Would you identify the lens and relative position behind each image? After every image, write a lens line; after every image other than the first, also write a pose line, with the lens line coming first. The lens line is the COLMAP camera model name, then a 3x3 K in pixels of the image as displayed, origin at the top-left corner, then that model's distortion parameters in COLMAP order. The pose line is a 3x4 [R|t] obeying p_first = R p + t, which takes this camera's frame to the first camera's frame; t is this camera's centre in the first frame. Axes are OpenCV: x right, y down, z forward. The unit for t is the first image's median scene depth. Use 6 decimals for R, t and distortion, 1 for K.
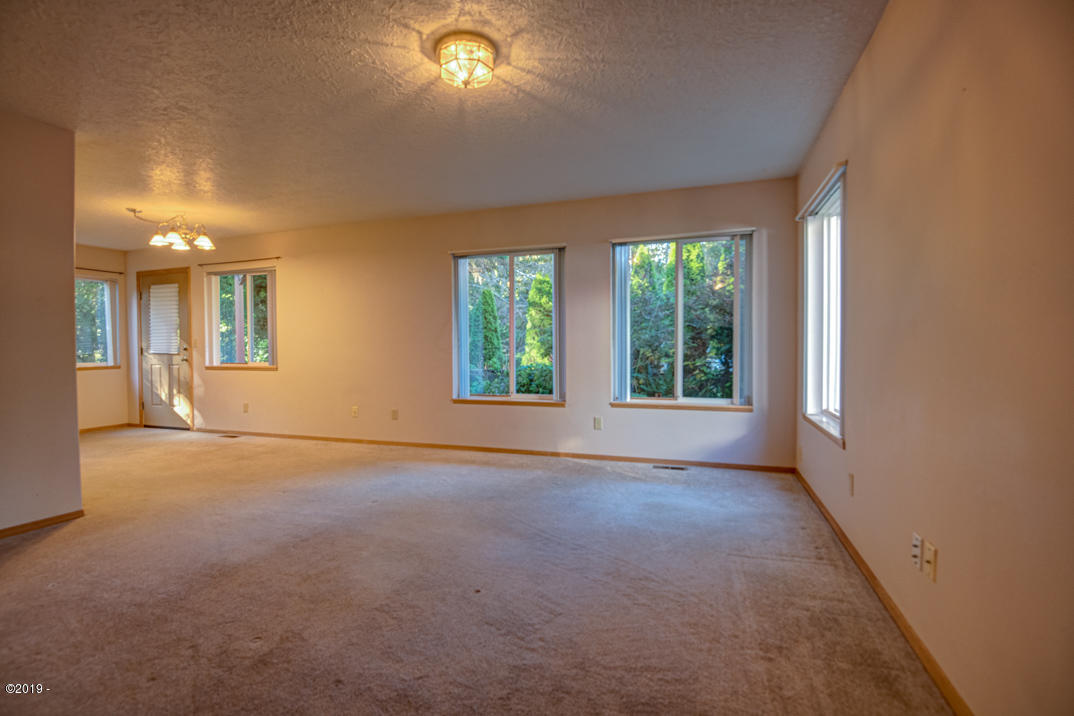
lens RADIAL K [[495.0, 0, 531.6], [0, 495.0, 360.2], [0, 0, 1]] dist [-0.013815, -0.015649]
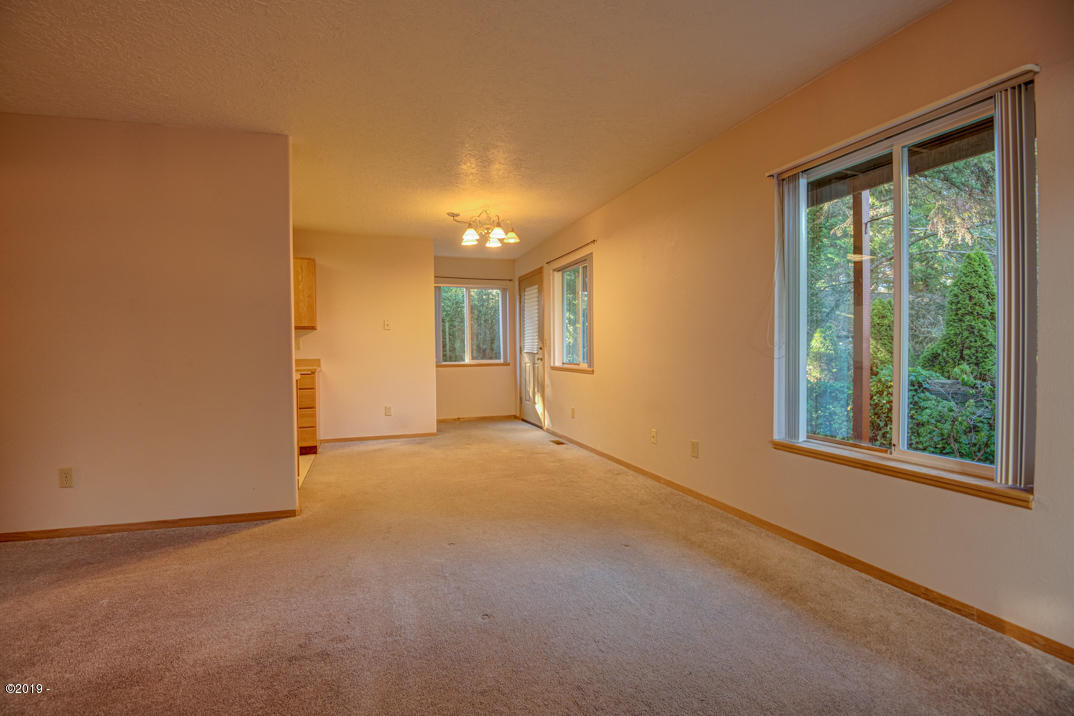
lens RADIAL K [[495.0, 0, 531.6], [0, 495.0, 360.2], [0, 0, 1]] dist [-0.013815, -0.015649]
pose [[0.615268, 0.019011, -0.788089, 0.087633], [-0.014706, 0.999812, 0.012637, -0.011346], [0.788181, 0.003815, 0.615432, 0.364401]]
